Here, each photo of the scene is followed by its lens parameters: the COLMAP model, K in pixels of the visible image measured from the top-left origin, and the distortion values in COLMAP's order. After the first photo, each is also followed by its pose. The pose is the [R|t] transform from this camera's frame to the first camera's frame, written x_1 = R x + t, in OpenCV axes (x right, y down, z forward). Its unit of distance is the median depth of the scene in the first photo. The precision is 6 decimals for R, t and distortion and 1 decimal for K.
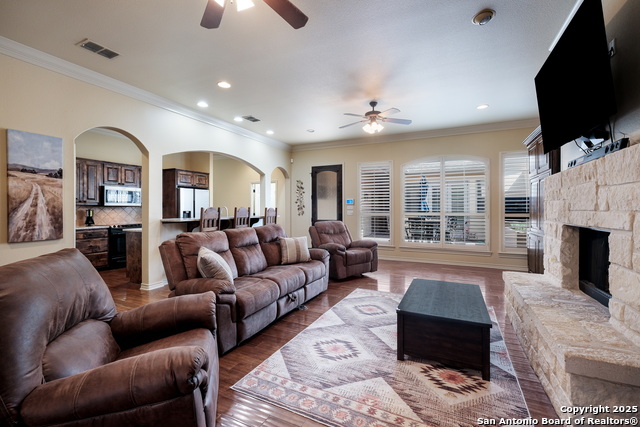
lens RADIAL K [[279.0, 0, 320.7], [0, 279.0, 209.4], [0, 0, 1]] dist [-0.002201, -0.000980]
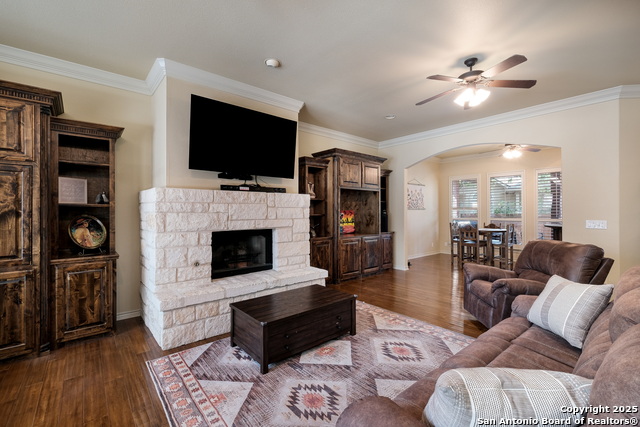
lens RADIAL K [[279.0, 0, 320.2], [0, 279.0, 211.7], [0, 0, 1]] dist [-0.002201, -0.000980]
pose [[-0.917855, 0.006599, 0.396861, -0.046281], [0.008281, 0.999963, 0.002524, -0.021199], [-0.396829, 0.005603, -0.917875, 1.103695]]
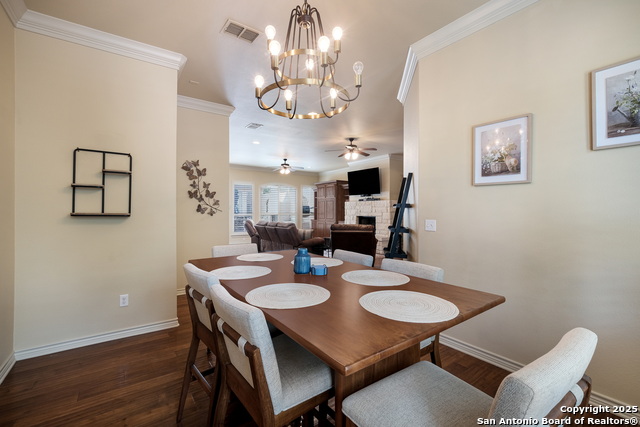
lens RADIAL K [[279.0, 0, 314.5], [0, 279.0, 211.3], [0, 0, 1]] dist [-0.002201, -0.000980]
pose [[0.477187, -0.008730, 0.878759, -1.491540], [0.002655, 0.999960, 0.008492, -0.020958], [-0.878798, -0.001719, 0.477191, -0.158050]]
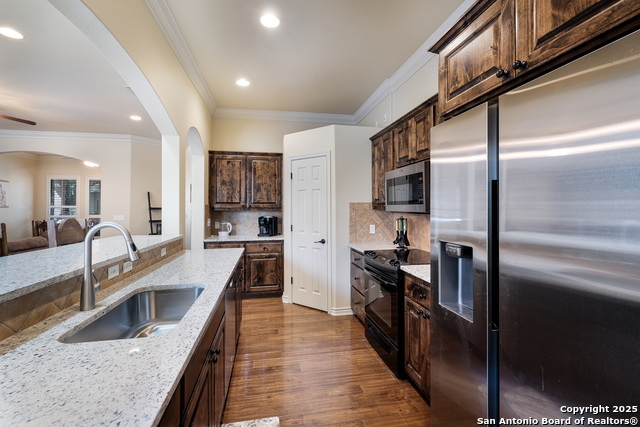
lens RADIAL K [[279.0, 0, 321.0], [0, 279.0, 207.4], [0, 0, 1]] dist [-0.002201, -0.000980]
pose [[-0.790014, 0.000549, -0.613089, -0.464104], [0.001749, 0.999998, -0.001358, -0.026153], [0.613086, -0.002146, -0.790013, 1.669588]]
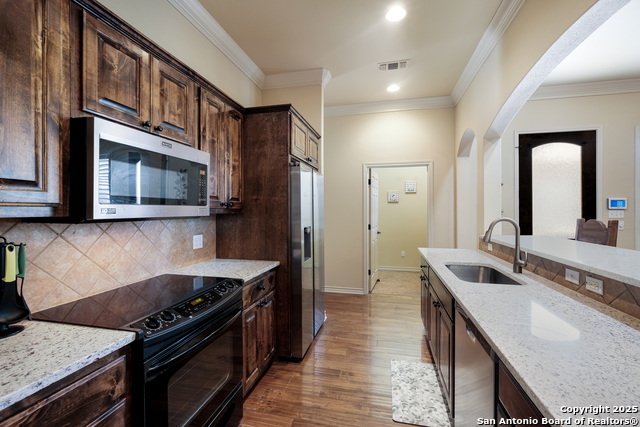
lens RADIAL K [[279.0, 0, 319.5], [0, 279.0, 210.8], [0, 0, 1]] dist [-0.002201, -0.000980]
pose [[0.975792, -0.001664, 0.218695, -0.835761], [0.000906, 0.999993, 0.003568, -0.026168], [-0.218700, -0.003283, 0.975787, 0.976661]]
